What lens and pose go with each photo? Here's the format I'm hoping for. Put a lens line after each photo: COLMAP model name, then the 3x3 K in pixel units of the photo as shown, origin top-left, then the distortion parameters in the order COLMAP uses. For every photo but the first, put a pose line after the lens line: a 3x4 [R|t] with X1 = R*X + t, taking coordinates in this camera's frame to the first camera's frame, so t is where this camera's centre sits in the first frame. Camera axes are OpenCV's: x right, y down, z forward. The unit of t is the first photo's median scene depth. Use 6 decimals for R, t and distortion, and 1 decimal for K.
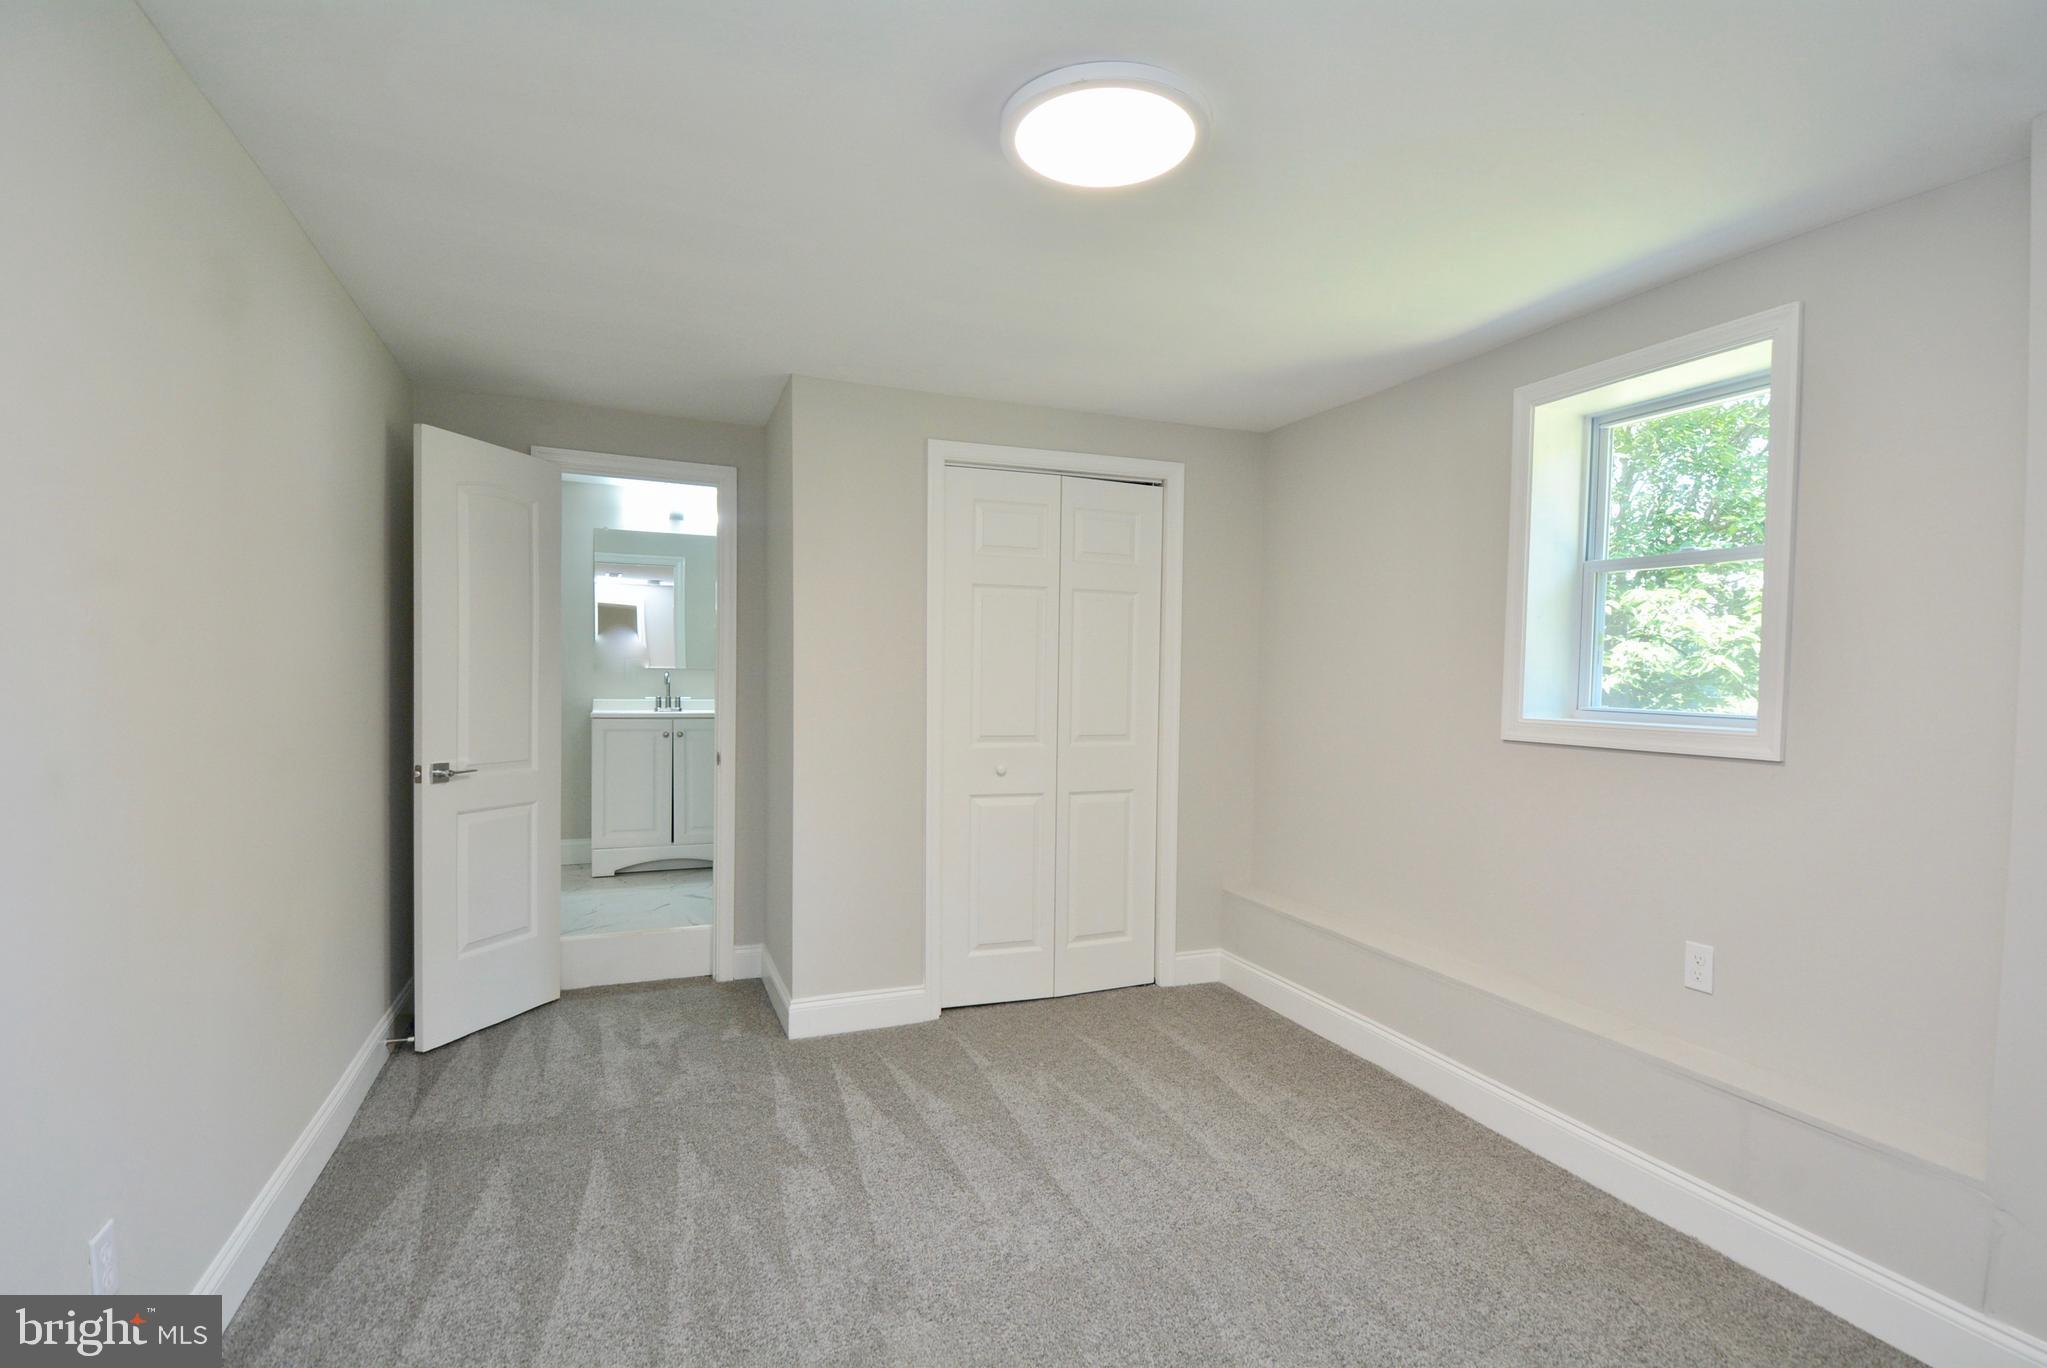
lens RADIAL K [[992.1, 0, 1060.5], [0, 992.1, 693.2], [0, 0, 1]] dist [0.001967, -0.014616]
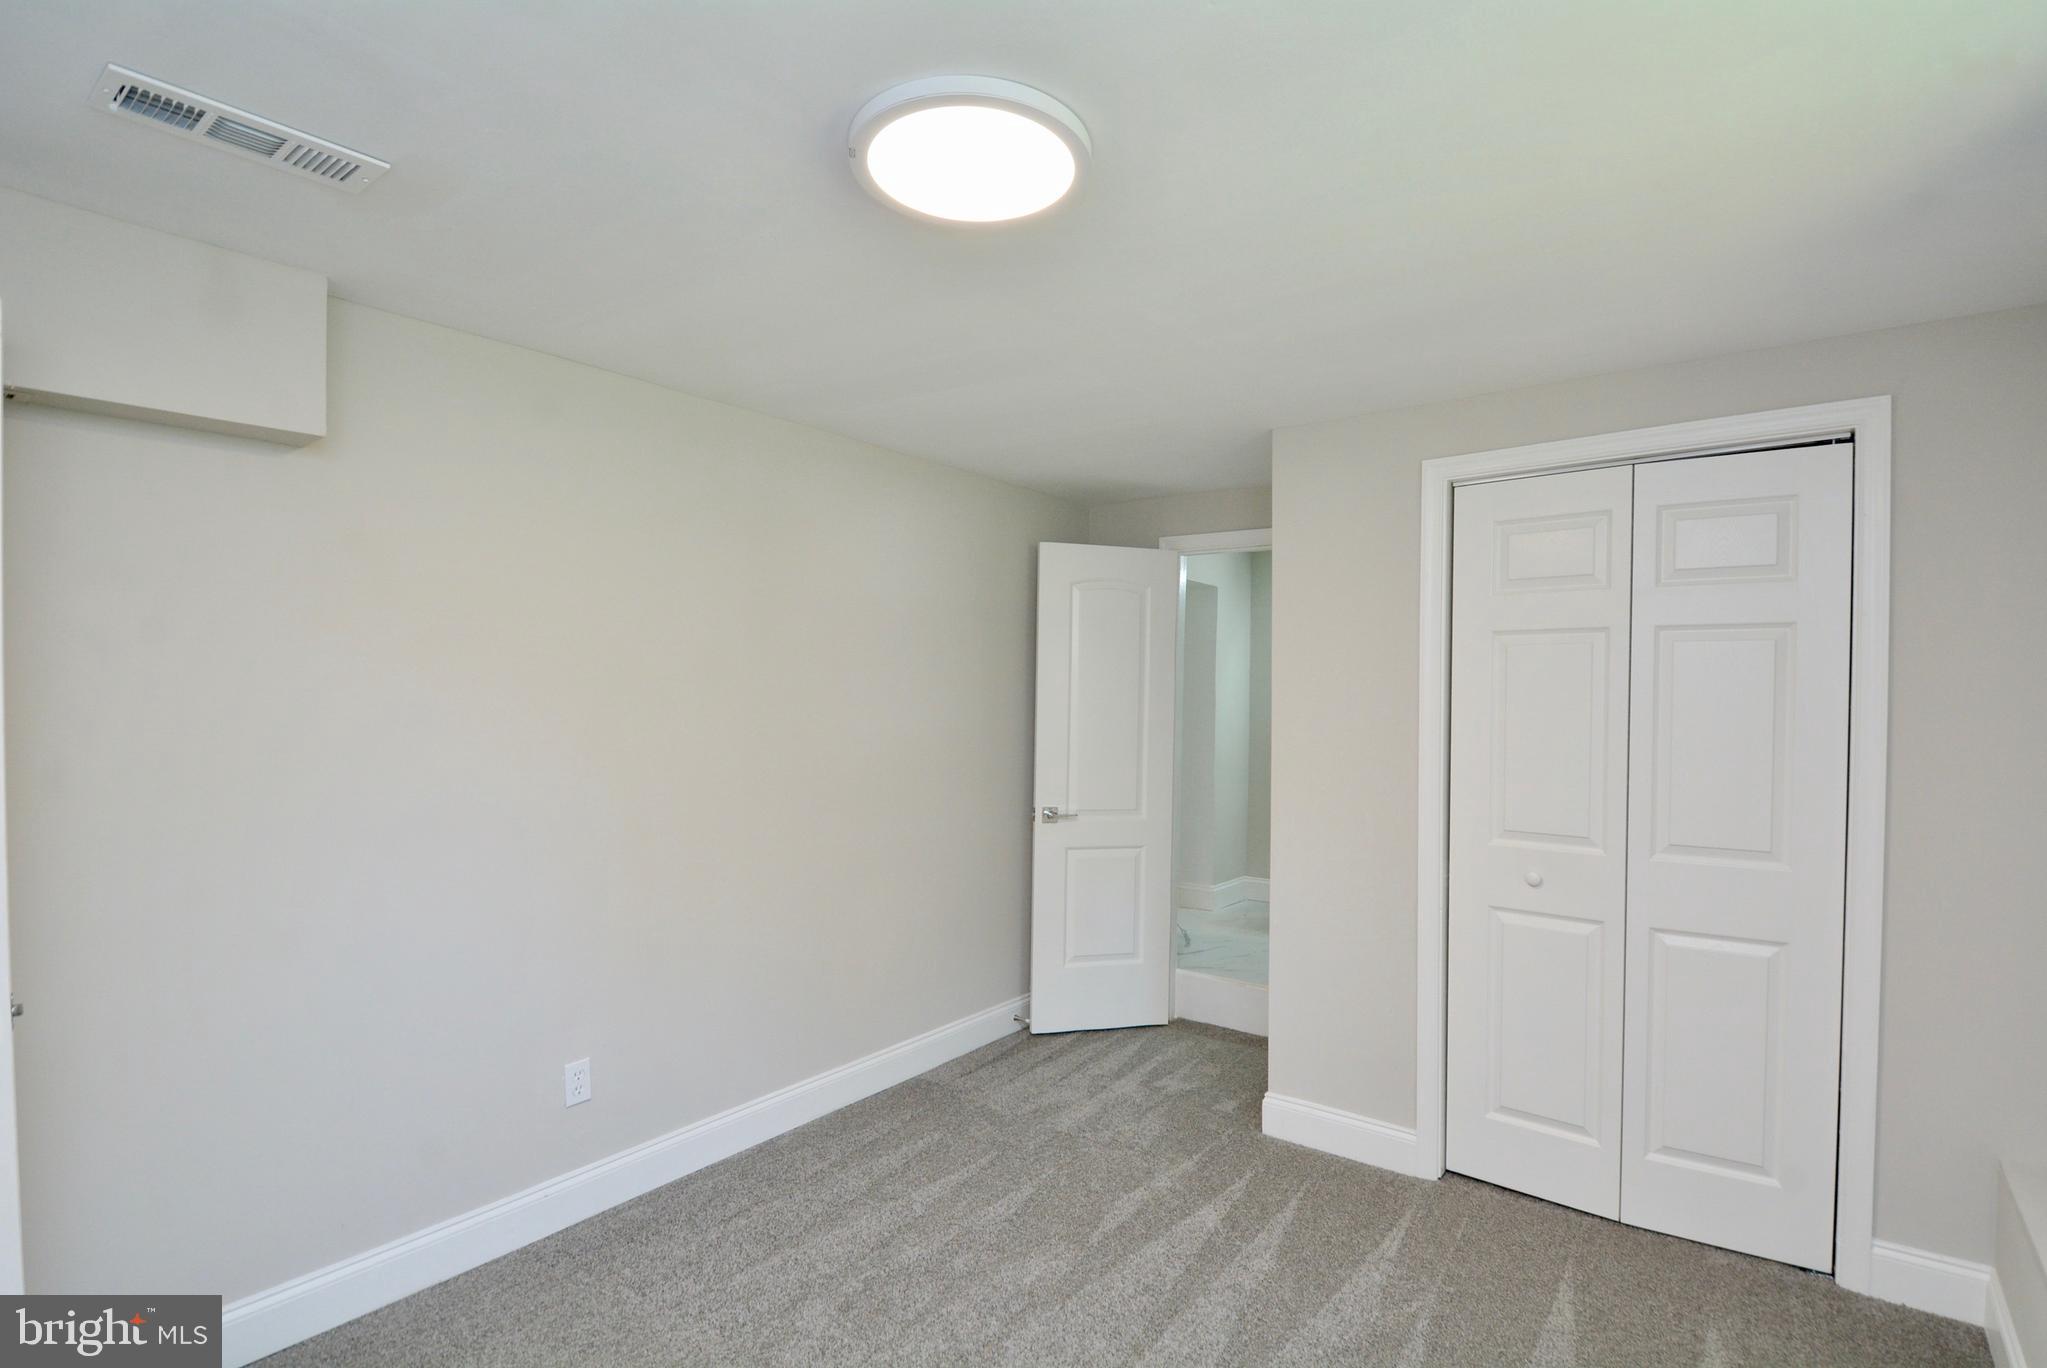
lens RADIAL K [[992.1, 0, 1060.5], [0, 992.1, 693.2], [0, 0, 1]] dist [0.001967, -0.014616]
pose [[0.499199, -0.011974, -0.866404, 0.462238], [-0.015730, 0.999614, -0.022878, -0.044616], [0.866344, 0.025050, 0.498819, 0.362230]]
